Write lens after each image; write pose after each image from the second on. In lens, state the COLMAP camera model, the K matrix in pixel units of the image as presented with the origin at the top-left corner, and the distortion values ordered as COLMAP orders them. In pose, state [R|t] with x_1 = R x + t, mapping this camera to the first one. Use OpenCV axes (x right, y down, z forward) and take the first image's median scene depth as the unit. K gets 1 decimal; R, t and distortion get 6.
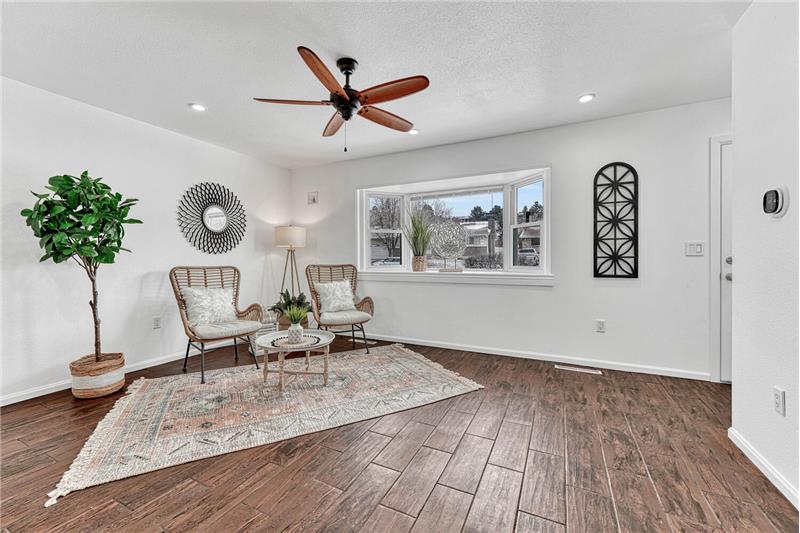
lens RADIAL K [[331.9, 0, 399.0], [0, 331.9, 256.6], [0, 0, 1]] dist [0.000447, 0.000578]
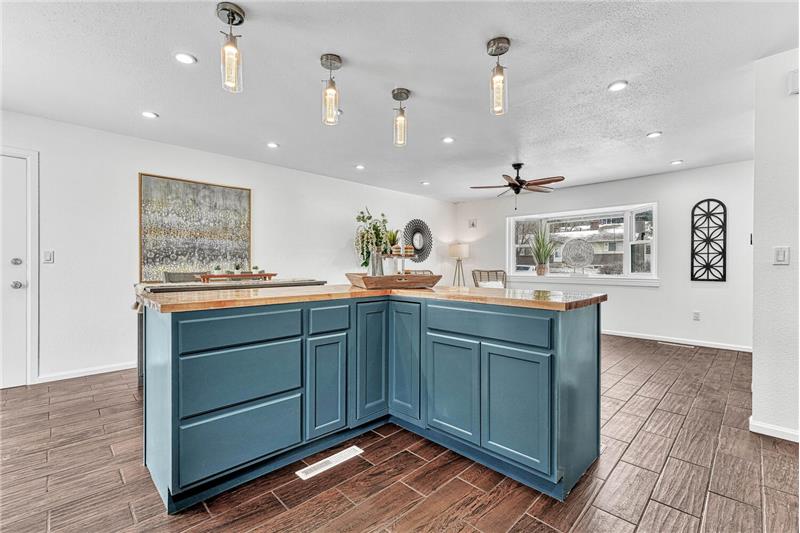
lens RADIAL K [[358.2, 0, 395.1], [0, 358.2, 264.0], [0, 0, 1]] dist [-0.001595, -0.000976]
pose [[0.946361, 0.005112, -0.323072, -0.110905], [-0.003818, 0.999982, 0.004638, -0.010510], [0.323090, -0.003155, 0.946363, -0.856321]]
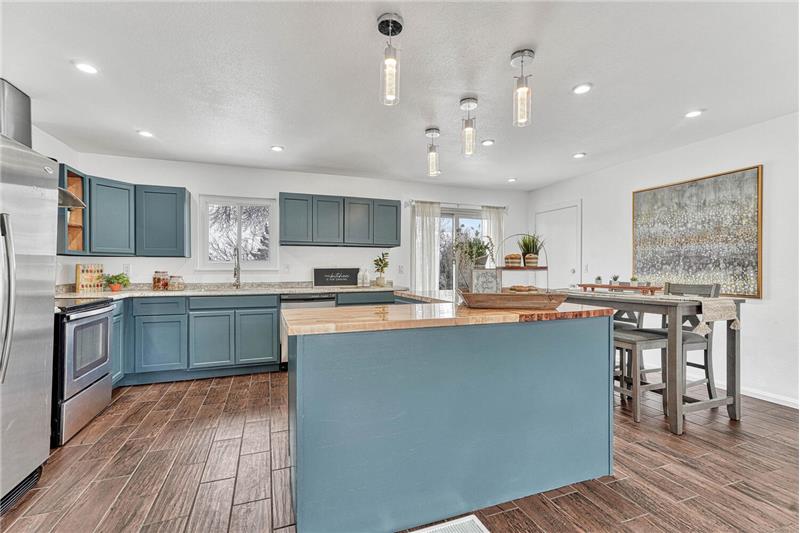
lens RADIAL K [[358.2, 0, 395.6], [0, 358.2, 270.4], [0, 0, 1]] dist [-0.001595, -0.000976]
pose [[-0.696367, 0.008426, -0.717637, 0.270115], [0.007435, 0.999962, 0.004526, -0.024730], [0.717648, -0.002184, -0.696403, 0.269039]]
